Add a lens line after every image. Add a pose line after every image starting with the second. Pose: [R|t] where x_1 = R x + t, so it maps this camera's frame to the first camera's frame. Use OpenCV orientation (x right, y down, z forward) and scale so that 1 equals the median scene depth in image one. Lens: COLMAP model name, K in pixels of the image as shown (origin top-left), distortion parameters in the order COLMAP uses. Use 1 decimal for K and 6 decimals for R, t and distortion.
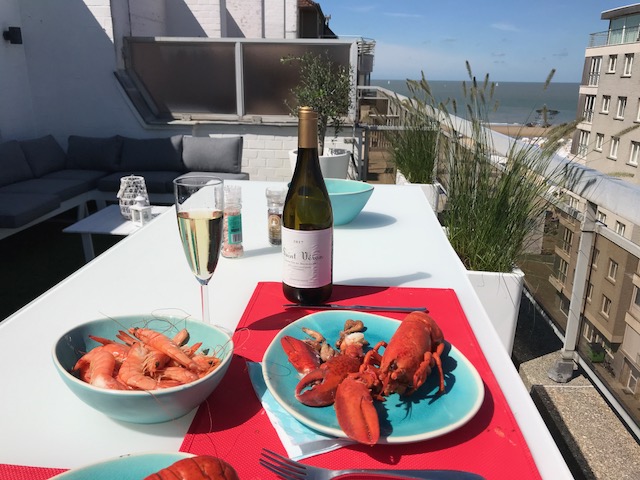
lens RADIAL K [[519.3, 0, 320.0], [0, 519.3, 240.0], [0, 0, 1]] dist [0.043017, -0.073568]
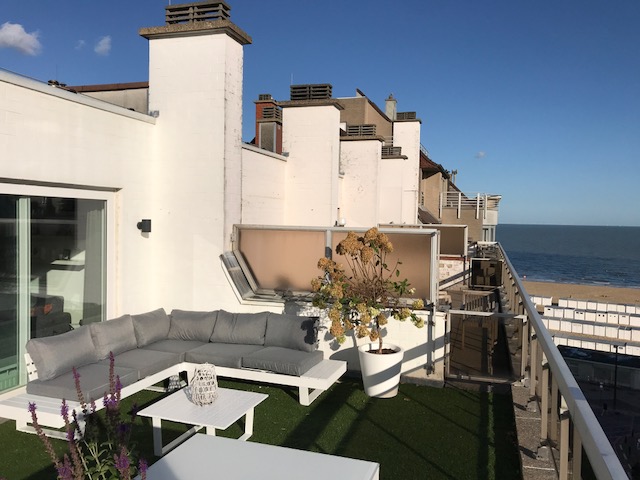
lens RADIAL K [[519.3, 0, 320.0], [0, 519.3, 240.0], [0, 0, 1]] dist [0.043017, -0.073568]
pose [[0.969163, 0.014028, -0.246023, 0.094348], [-0.077926, 0.964590, -0.251978, -0.079074], [0.233776, 0.263380, 0.935938, -0.026225]]
